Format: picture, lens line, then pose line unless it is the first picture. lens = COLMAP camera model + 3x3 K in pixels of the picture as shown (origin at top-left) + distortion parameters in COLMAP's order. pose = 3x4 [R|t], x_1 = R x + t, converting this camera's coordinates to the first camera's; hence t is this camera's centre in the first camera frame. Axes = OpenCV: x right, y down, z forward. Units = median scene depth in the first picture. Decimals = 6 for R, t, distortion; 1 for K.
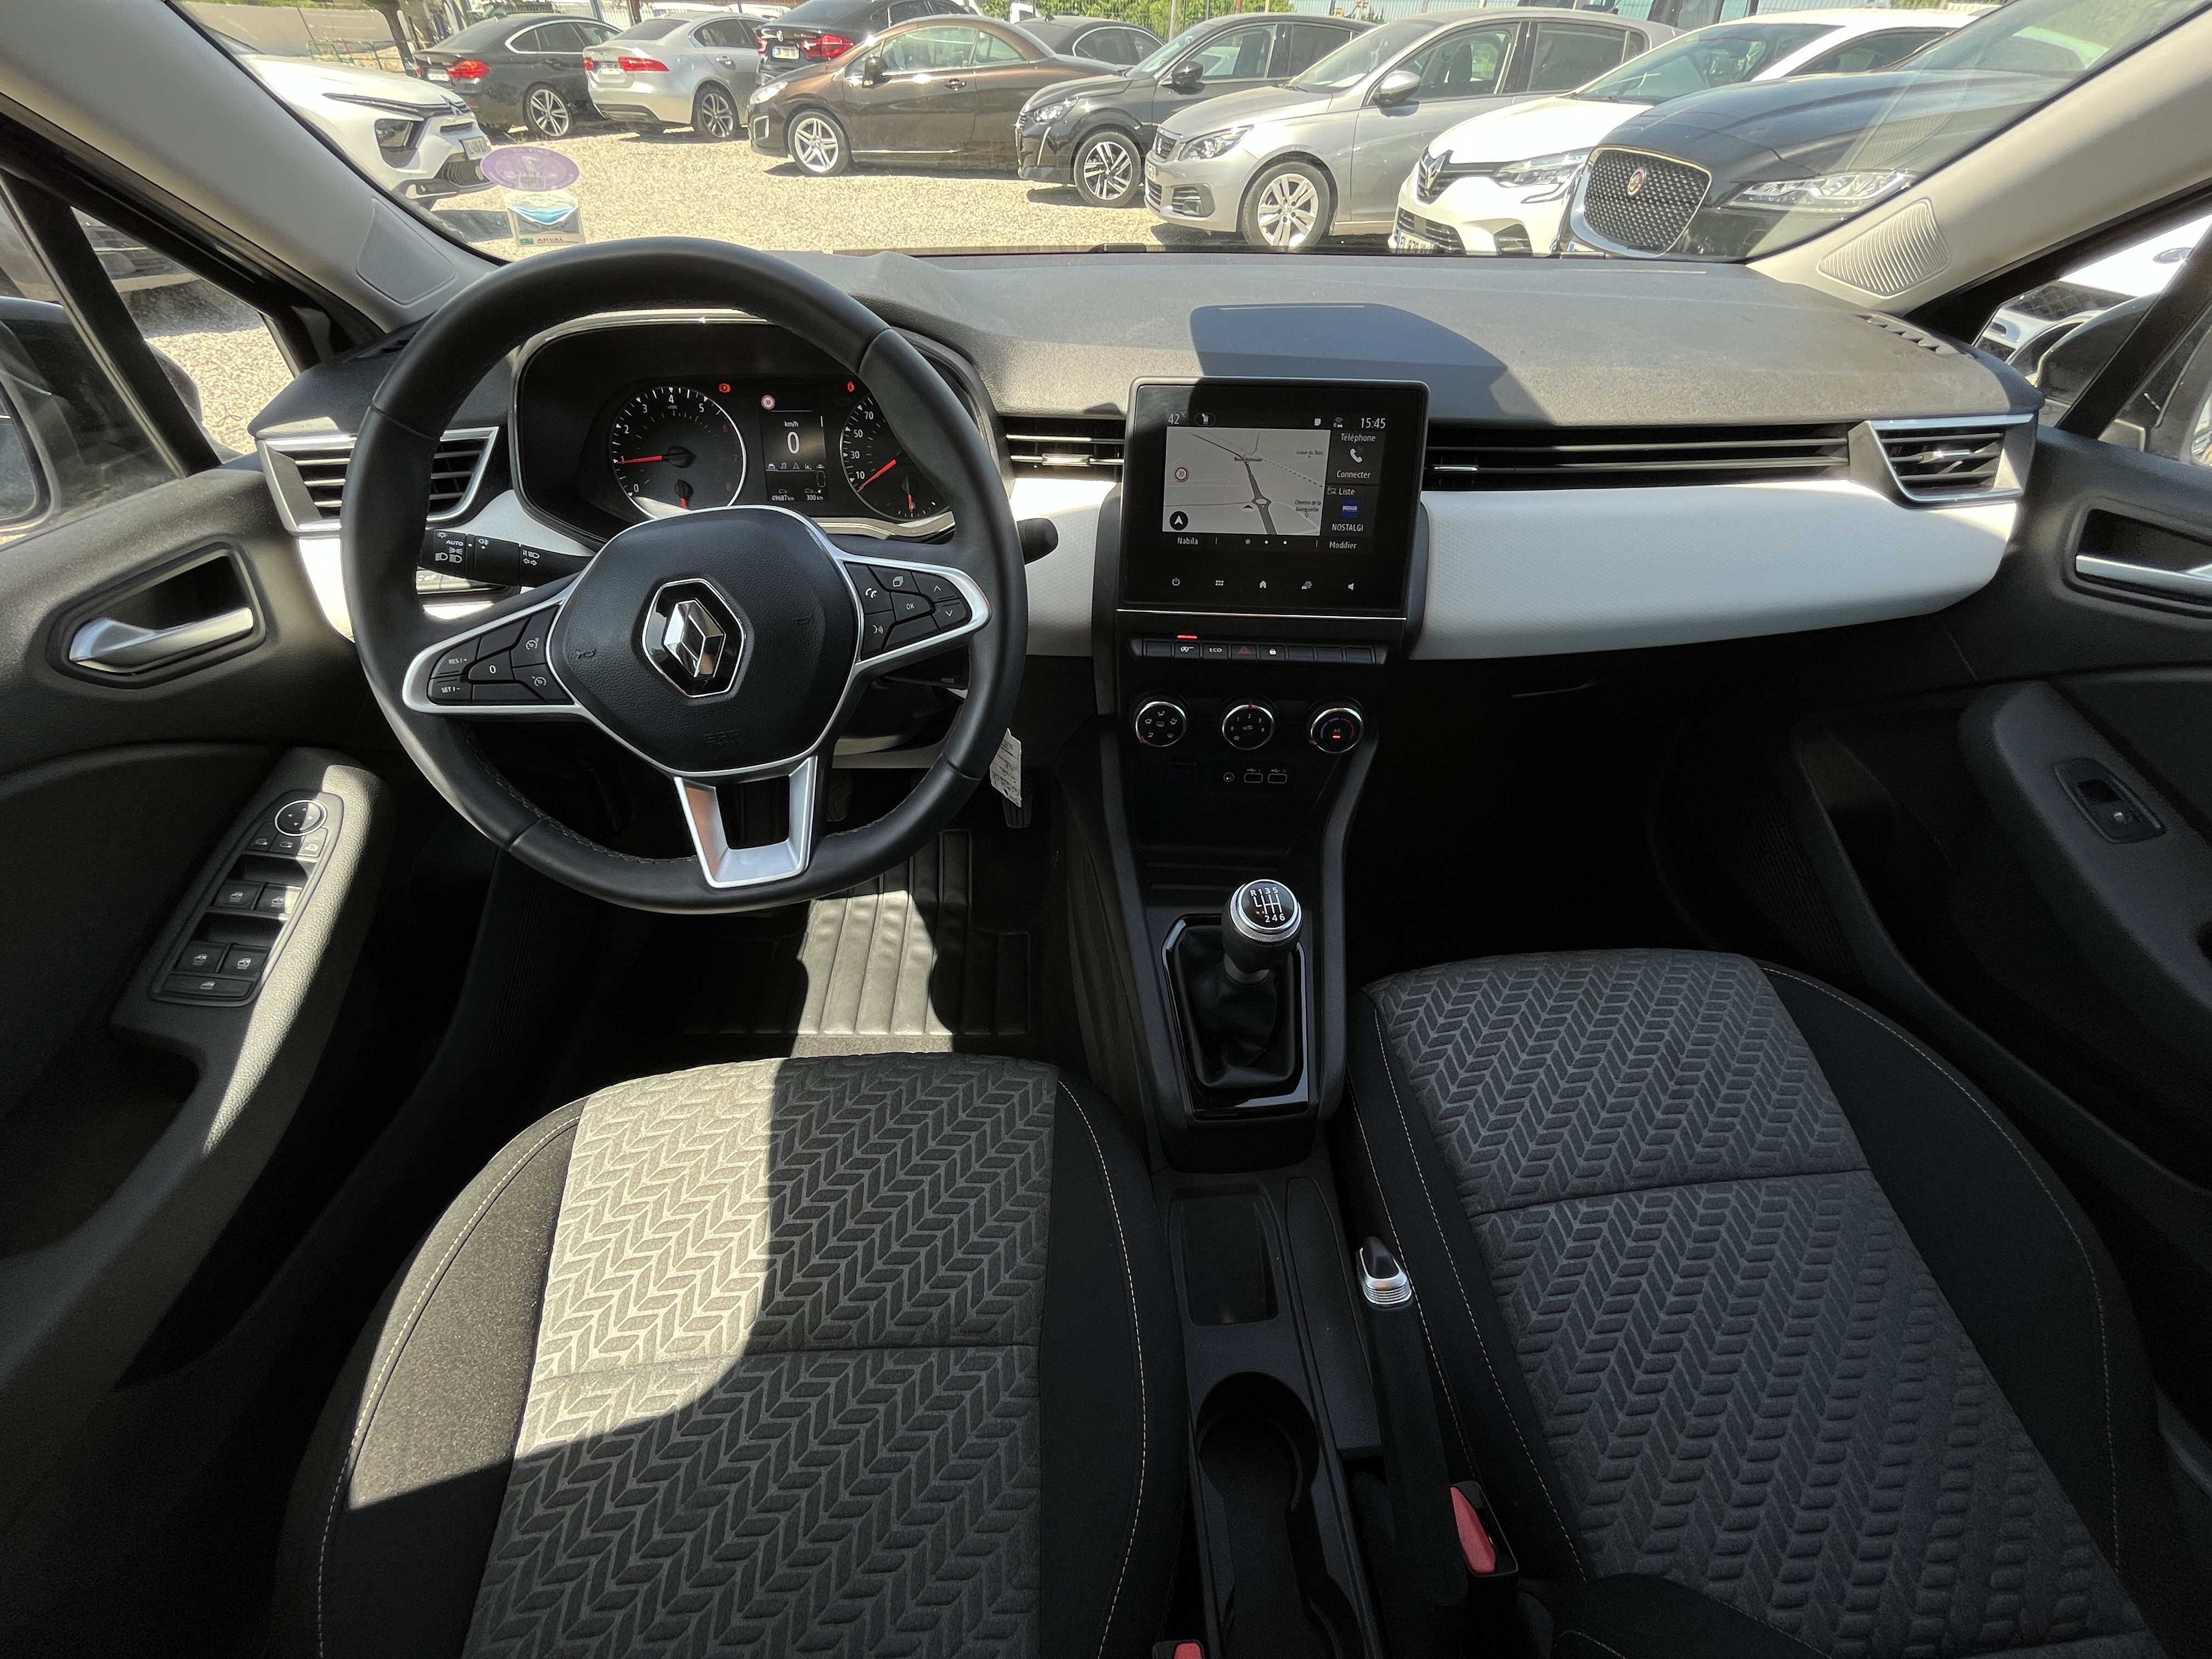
lens RADIAL K [[909.0, 0, 1104.3], [0, 909.0, 827.5], [0, 0, 1]] dist [-0.003213, 0.000354]
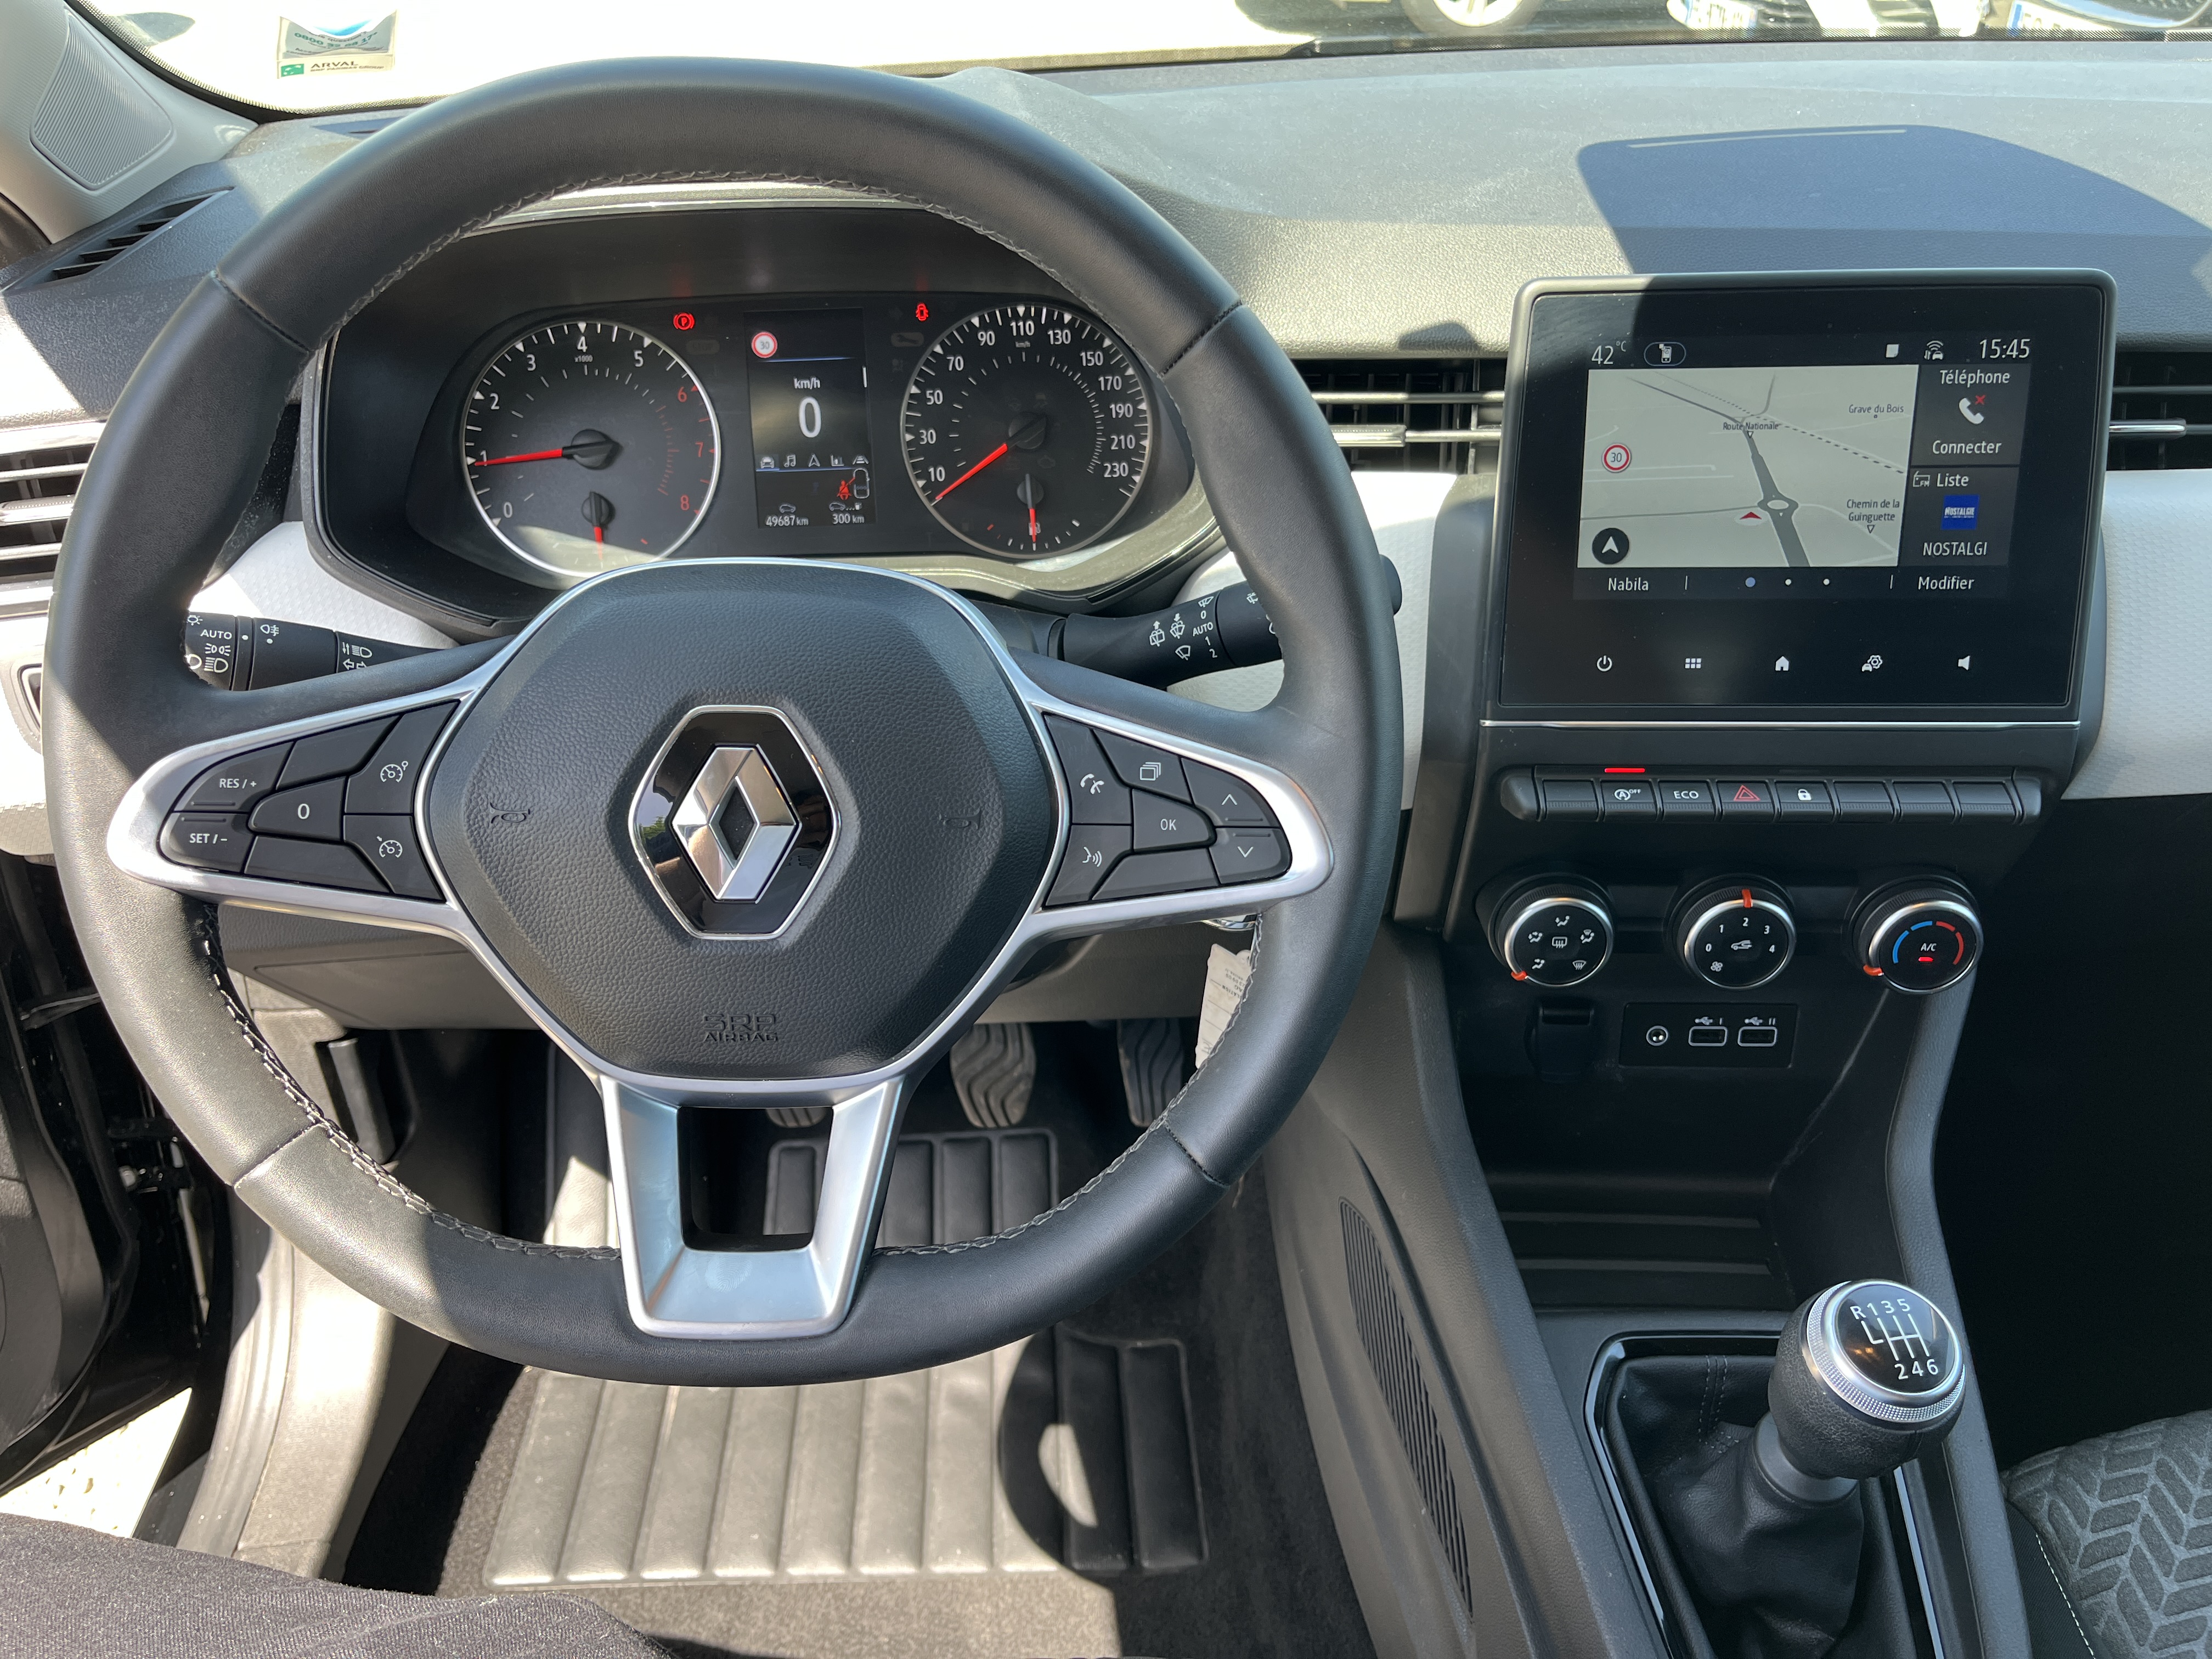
lens RADIAL K [[1695.8, 0, 1103.7], [0, 1695.8, 839.9], [0, 0, 1]] dist [0.045616, -0.065535]
pose [[0.999548, -0.026910, -0.013441, -0.183478], [0.024857, 0.990571, -0.134724, -0.053778], [0.016939, 0.134329, 0.990792, 0.077540]]
